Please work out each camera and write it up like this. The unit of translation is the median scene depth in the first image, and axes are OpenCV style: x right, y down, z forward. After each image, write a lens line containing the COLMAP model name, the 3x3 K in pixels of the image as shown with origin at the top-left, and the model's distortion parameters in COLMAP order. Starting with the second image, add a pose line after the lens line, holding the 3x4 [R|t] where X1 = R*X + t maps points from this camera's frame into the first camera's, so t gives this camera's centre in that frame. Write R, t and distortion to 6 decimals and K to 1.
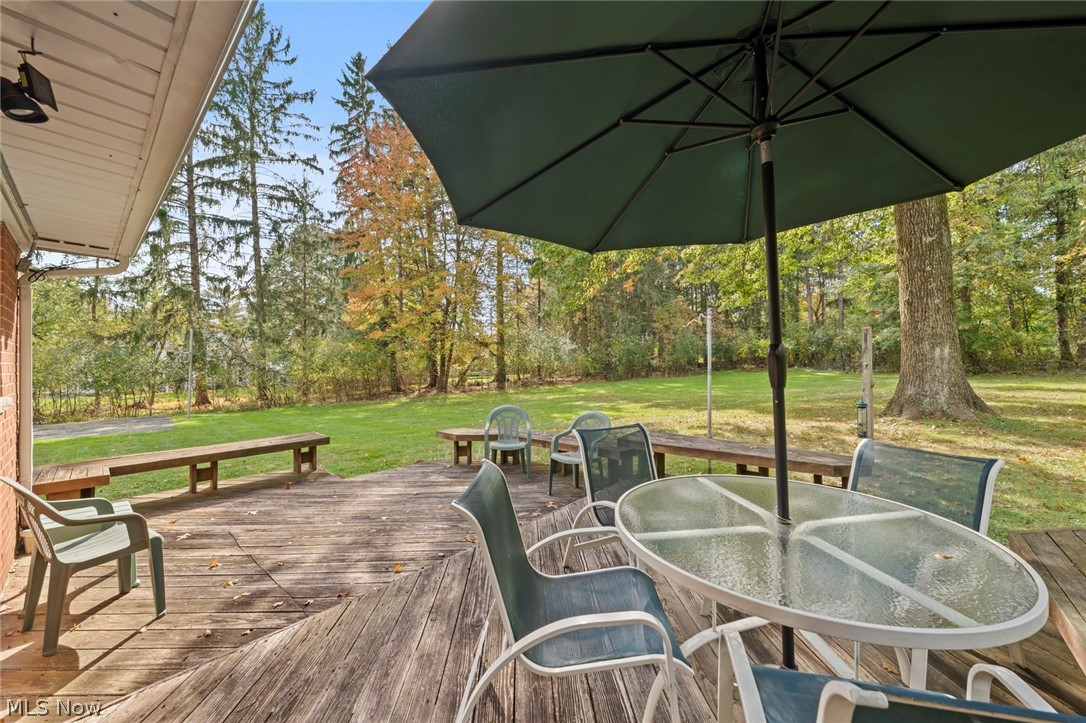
lens RADIAL K [[392.0, 0, 544.2], [0, 392.0, 361.9], [0, 0, 1]] dist [-0.000063, 0.000235]
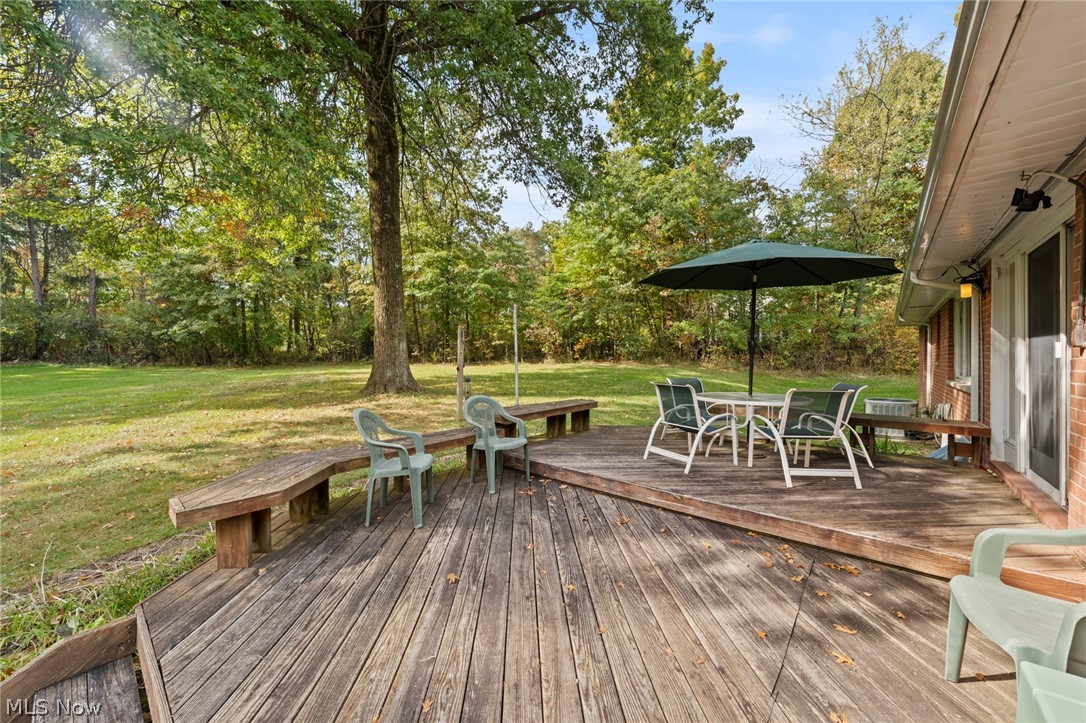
lens RADIAL K [[392.0, 0, 542.1], [0, 392.0, 359.5], [0, 0, 1]] dist [-0.000063, 0.000235]
pose [[0.019772, -0.003689, 0.999798, -1.275962], [-0.005828, 0.999976, 0.003805, 0.053387], [-0.999788, -0.005903, 0.019750, 1.302170]]
